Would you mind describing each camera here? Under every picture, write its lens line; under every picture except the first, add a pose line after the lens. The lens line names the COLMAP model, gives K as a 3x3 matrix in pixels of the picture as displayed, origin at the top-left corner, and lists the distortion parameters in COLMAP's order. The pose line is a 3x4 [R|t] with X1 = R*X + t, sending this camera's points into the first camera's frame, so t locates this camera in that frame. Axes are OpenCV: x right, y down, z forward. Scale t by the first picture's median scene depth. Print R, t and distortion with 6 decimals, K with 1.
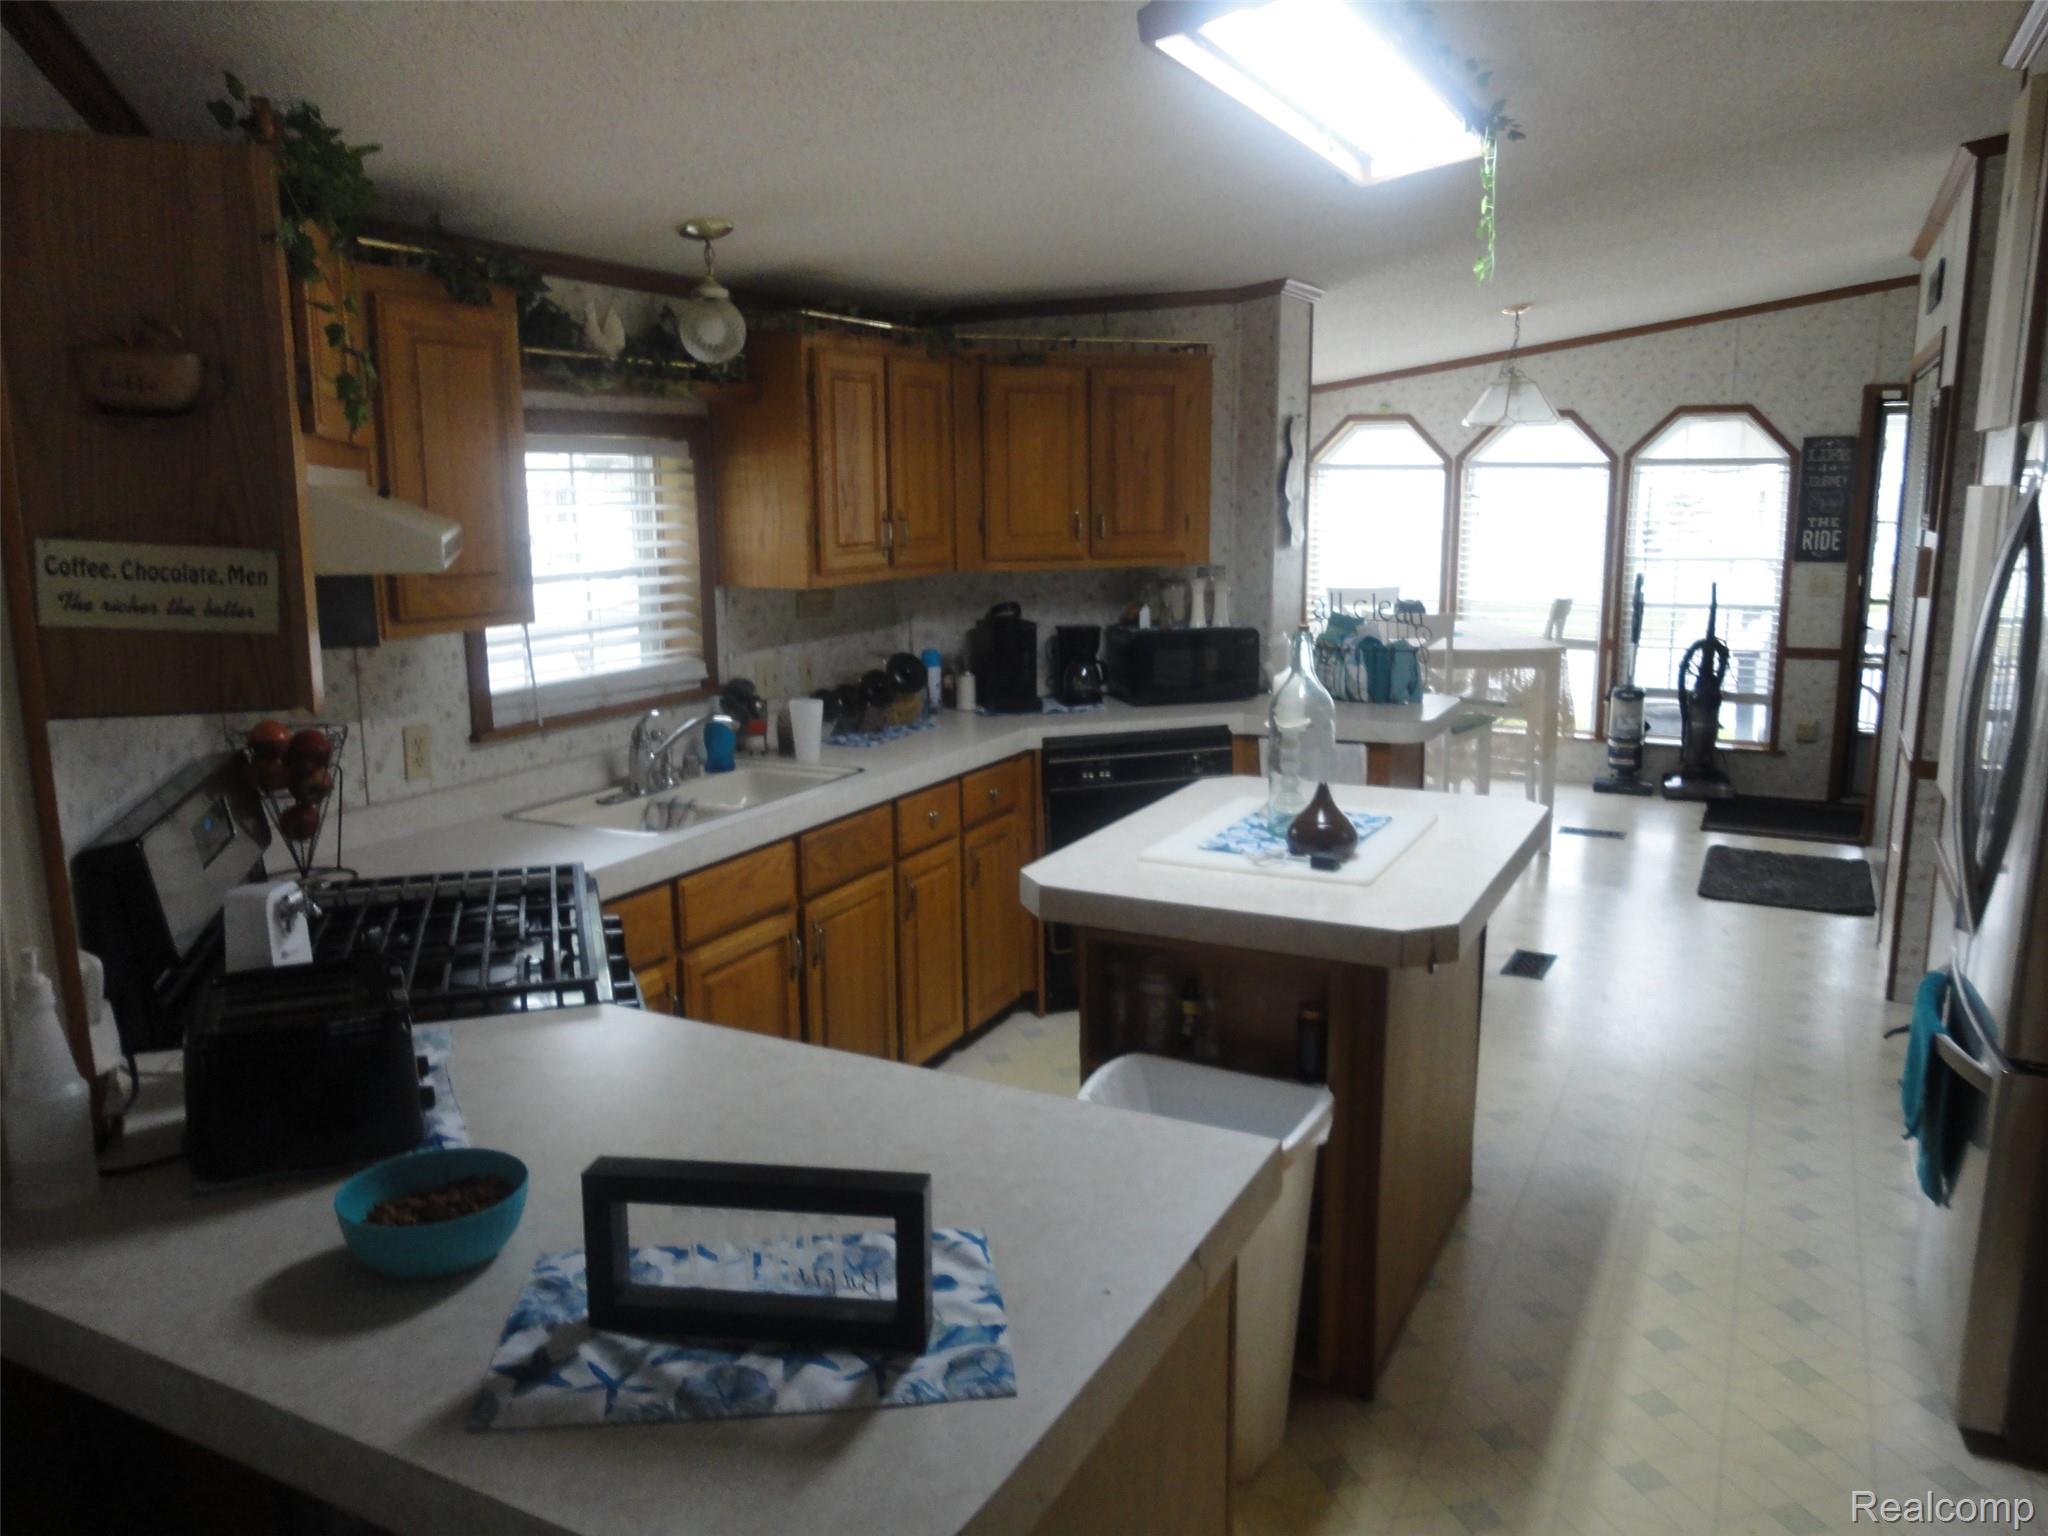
lens RADIAL K [[1496.8, 0, 985.4], [0, 1496.8, 771.7], [0, 0, 1]] dist [-0.006961, -0.005135]
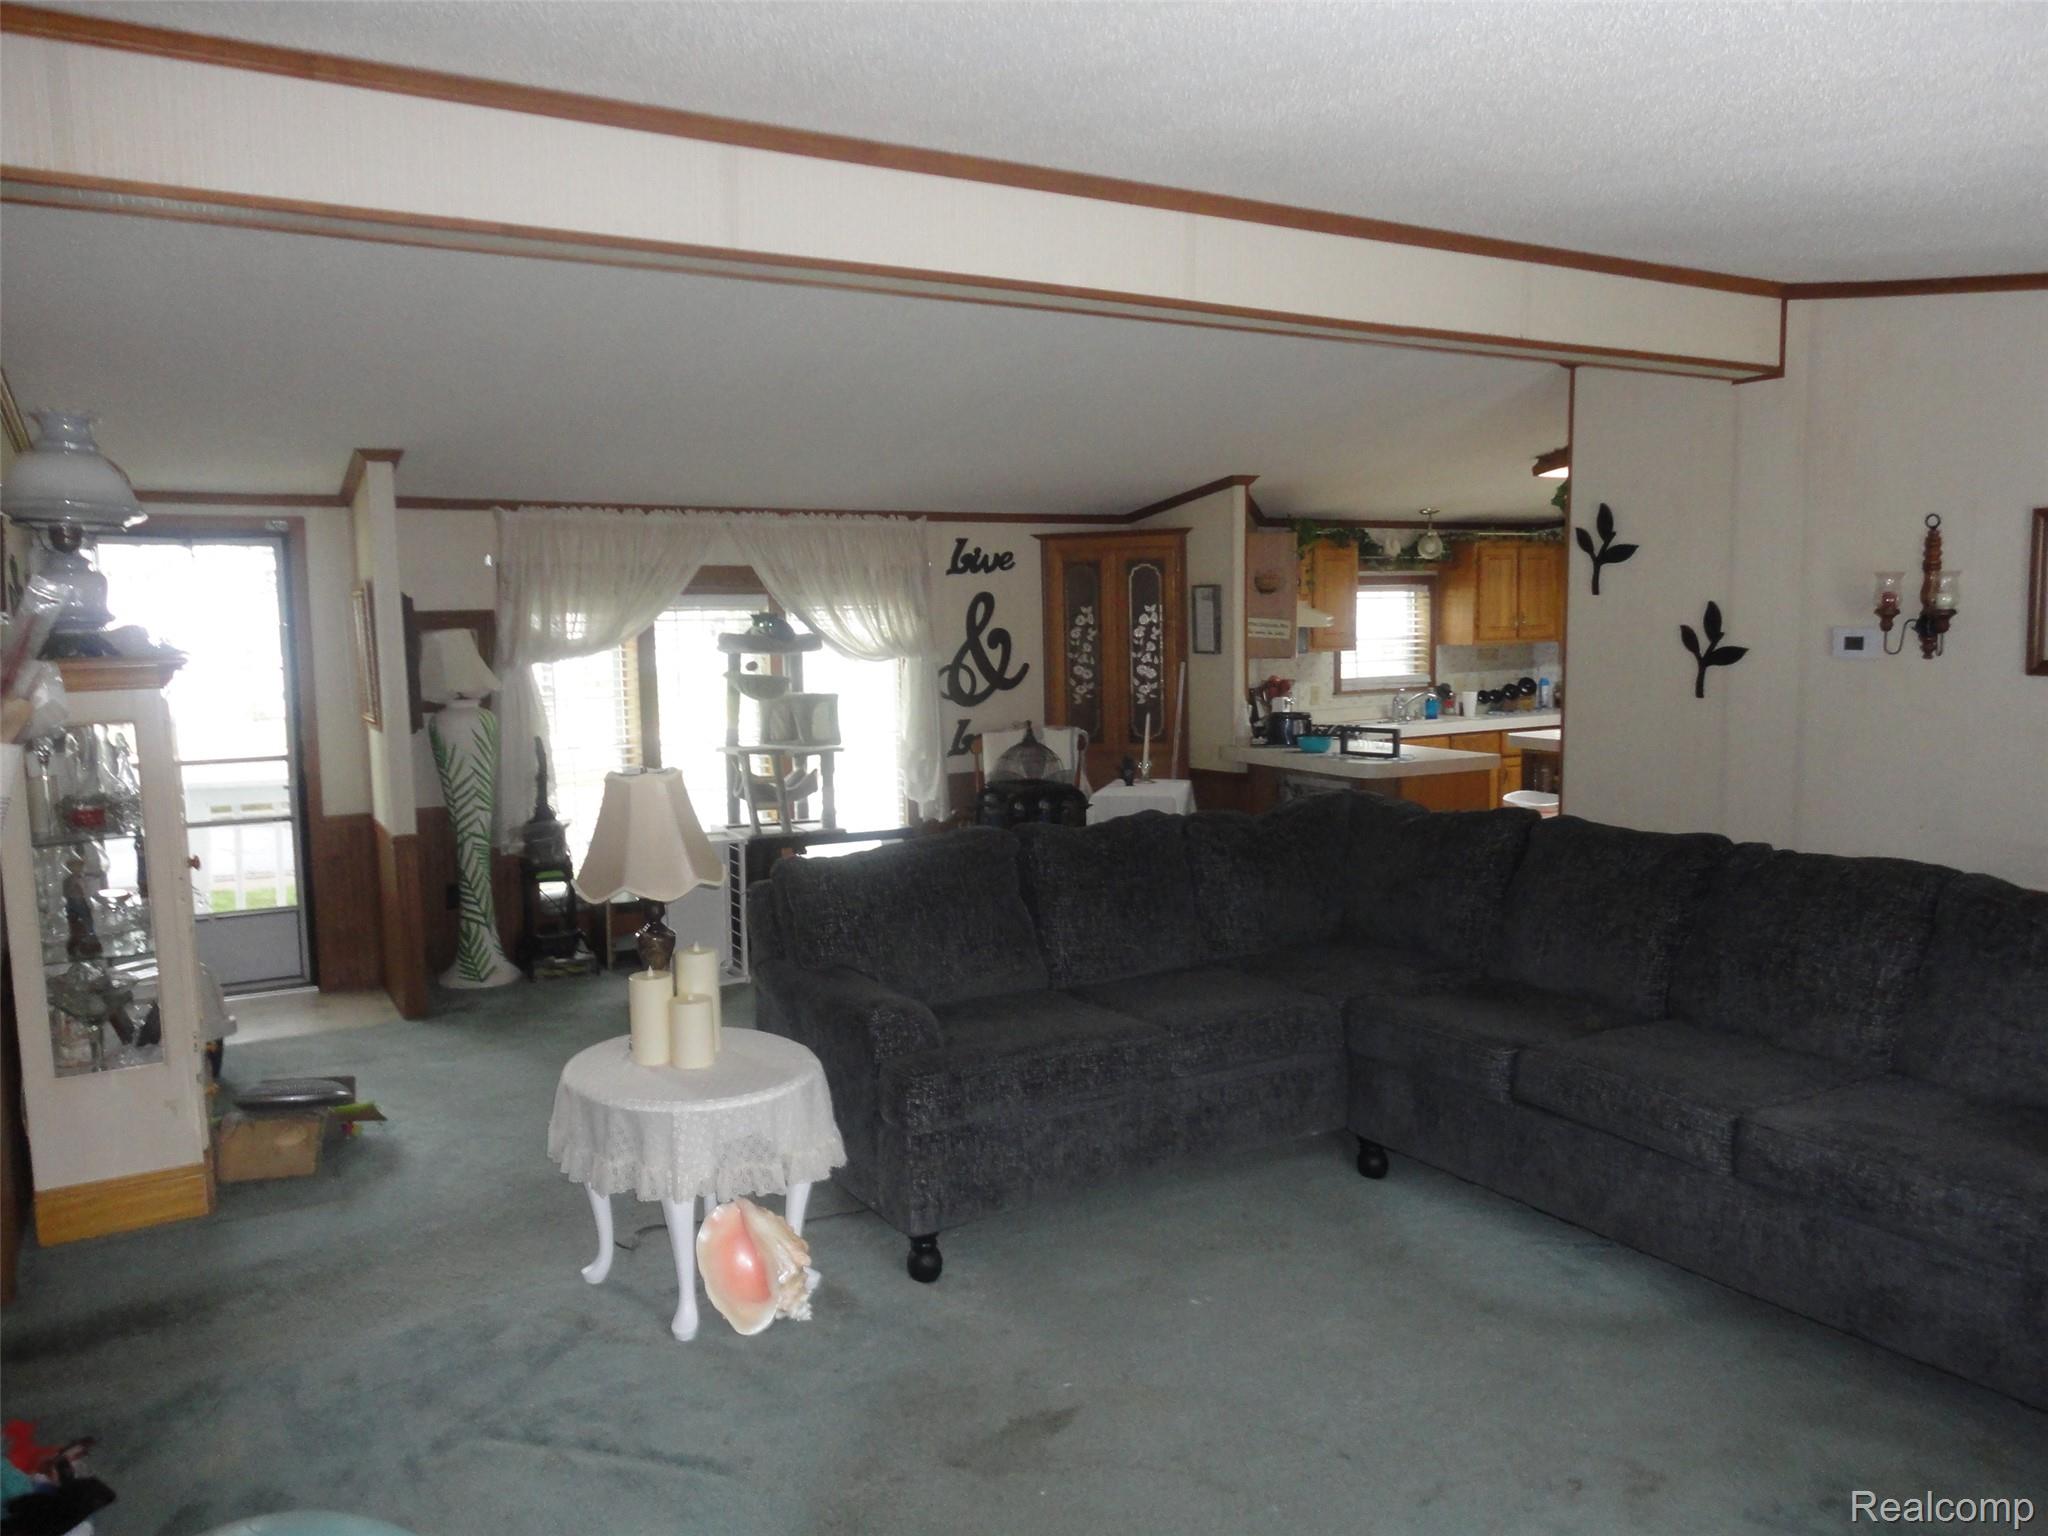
lens RADIAL K [[1496.8, 0, 1033.8], [0, 1496.8, 770.2], [0, 0, 1]] dist [-0.006961, -0.005135]
pose [[0.855746, 0.049800, -0.514993, 0.538300], [-0.087876, 0.994885, -0.049815, 0.266276], [0.509878, 0.087885, 0.855745, -1.437581]]
